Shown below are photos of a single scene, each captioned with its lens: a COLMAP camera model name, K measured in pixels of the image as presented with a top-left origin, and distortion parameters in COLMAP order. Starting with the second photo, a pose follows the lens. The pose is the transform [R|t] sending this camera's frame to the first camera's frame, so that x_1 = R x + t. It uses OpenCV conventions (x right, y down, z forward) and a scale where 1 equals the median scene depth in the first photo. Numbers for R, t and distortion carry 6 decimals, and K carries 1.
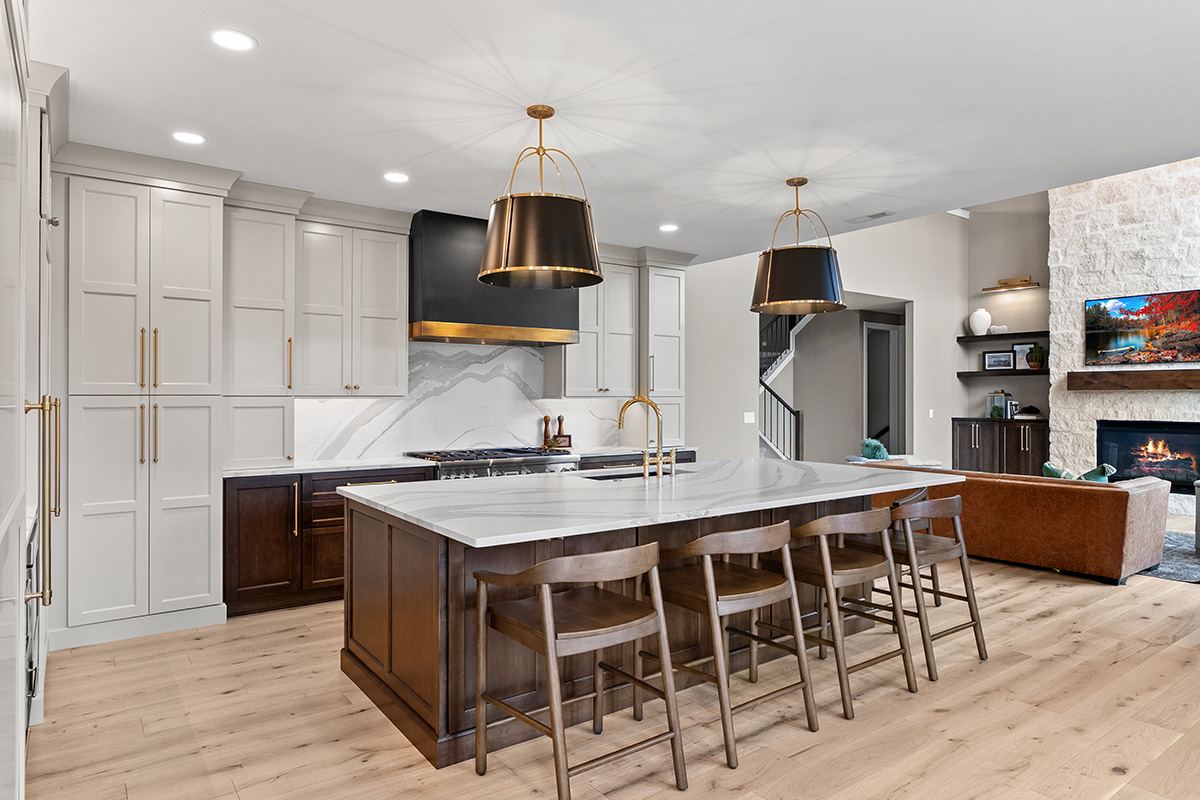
lens RADIAL K [[706.8, 0, 600.8], [0, 706.8, 396.5], [0, 0, 1]] dist [-0.011408, 0.003540]
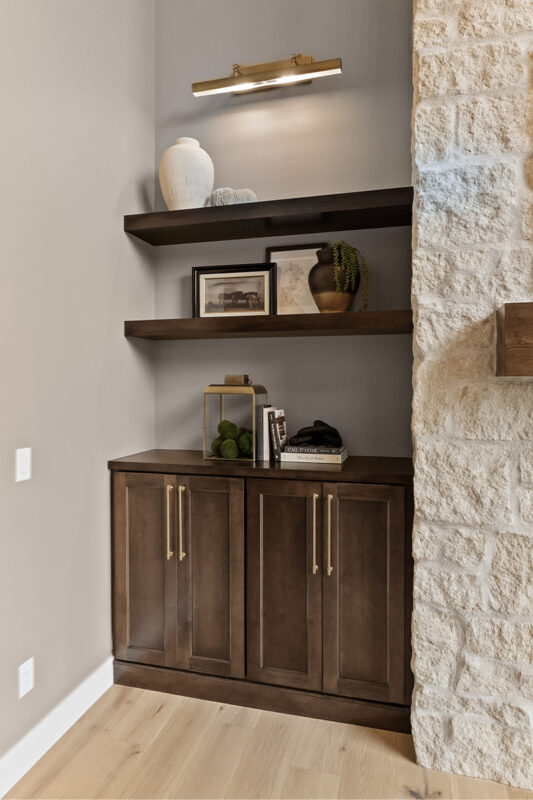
lens RADIAL K [[559.2, 0, 263.3], [0, 559.2, 394.5], [0, 0, 1]] dist [-0.008204, 0.010713]
pose [[0.791545, -0.010501, 0.611021, 0.477980], [-0.000909, 0.999831, 0.018361, -0.005749], [-0.611110, -0.015089, 0.791401, 0.907297]]
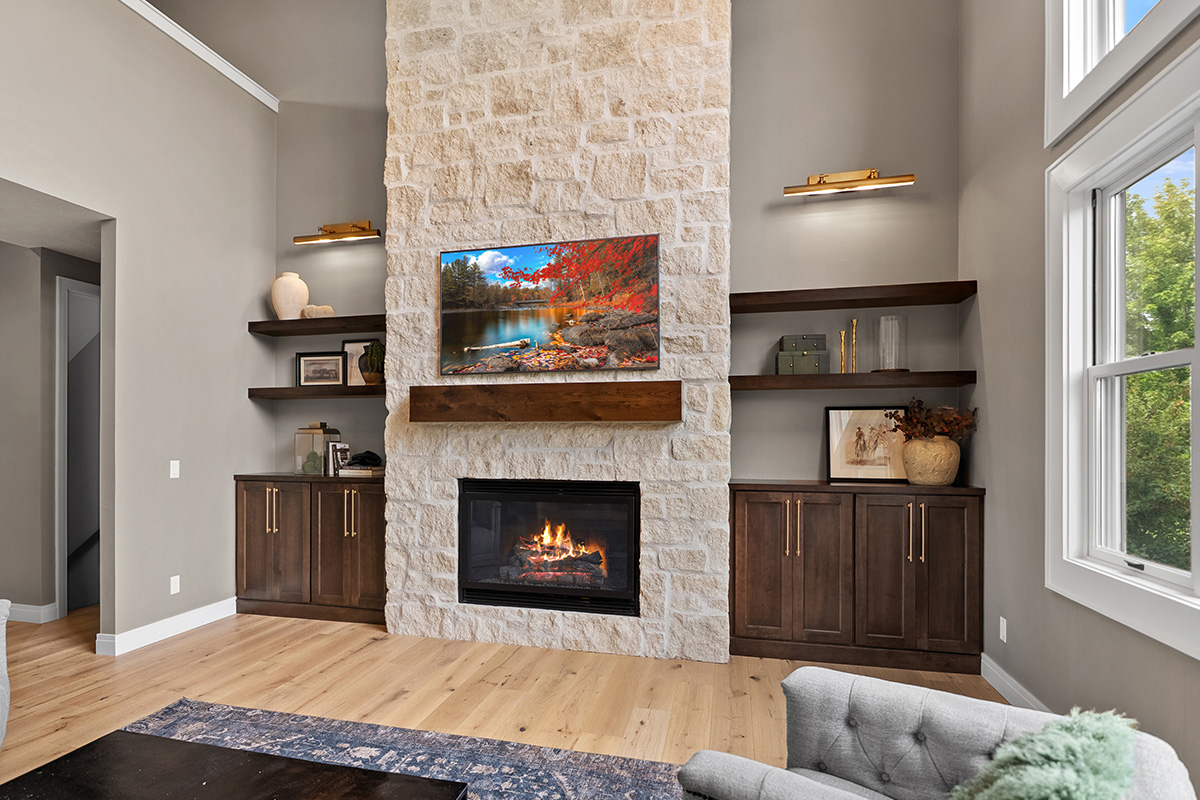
lens RADIAL K [[685.7, 0, 540.8], [0, 685.7, 436.2], [0, 0, 1]] dist [-0.008260, -0.000276]
pose [[0.785905, 0.002947, 0.618340, 0.435377], [-0.001775, 0.999995, -0.002509, 0.002764], [-0.618345, 0.000874, 0.785907, 0.556526]]
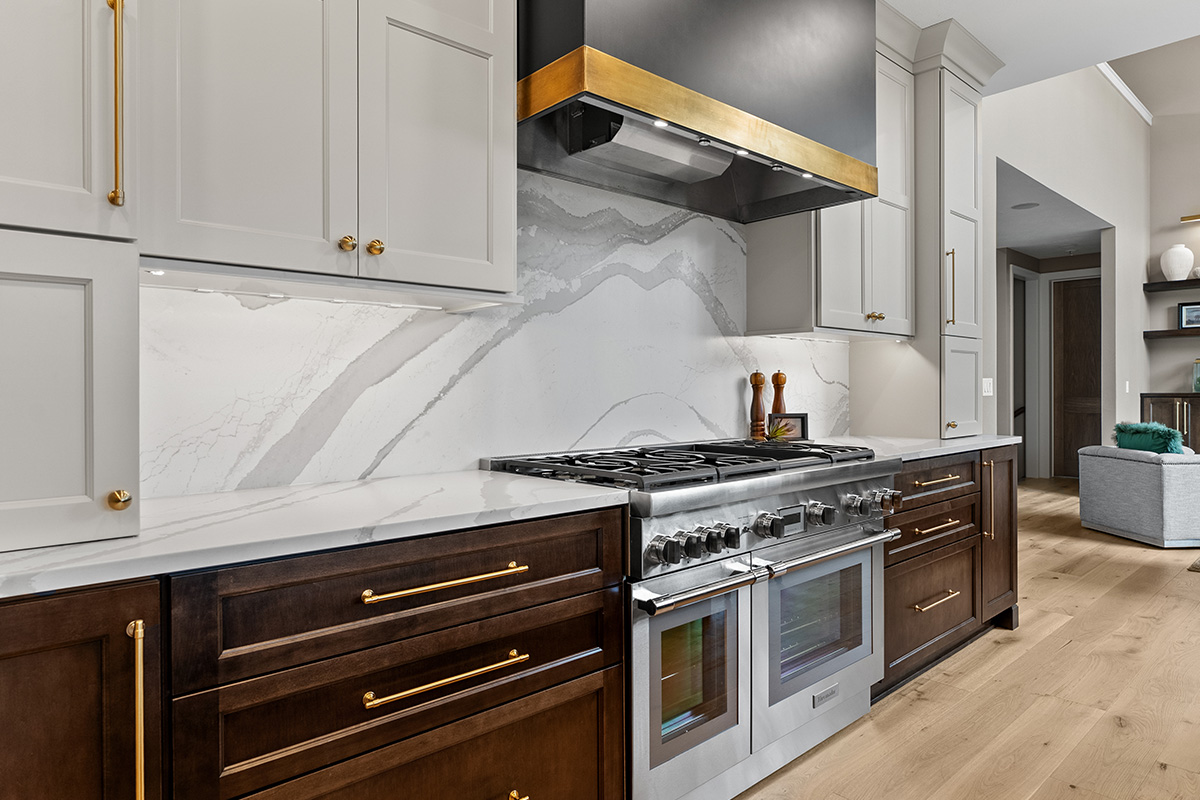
lens RADIAL K [[706.8, 0, 599.2], [0, 706.8, 392.0], [0, 0, 1]] dist [-0.011408, 0.003540]
pose [[0.995292, -0.005114, 0.096783, -0.158861], [0.004526, 0.999970, 0.006287, 0.026193], [-0.096813, -0.005819, 0.995286, 0.392914]]
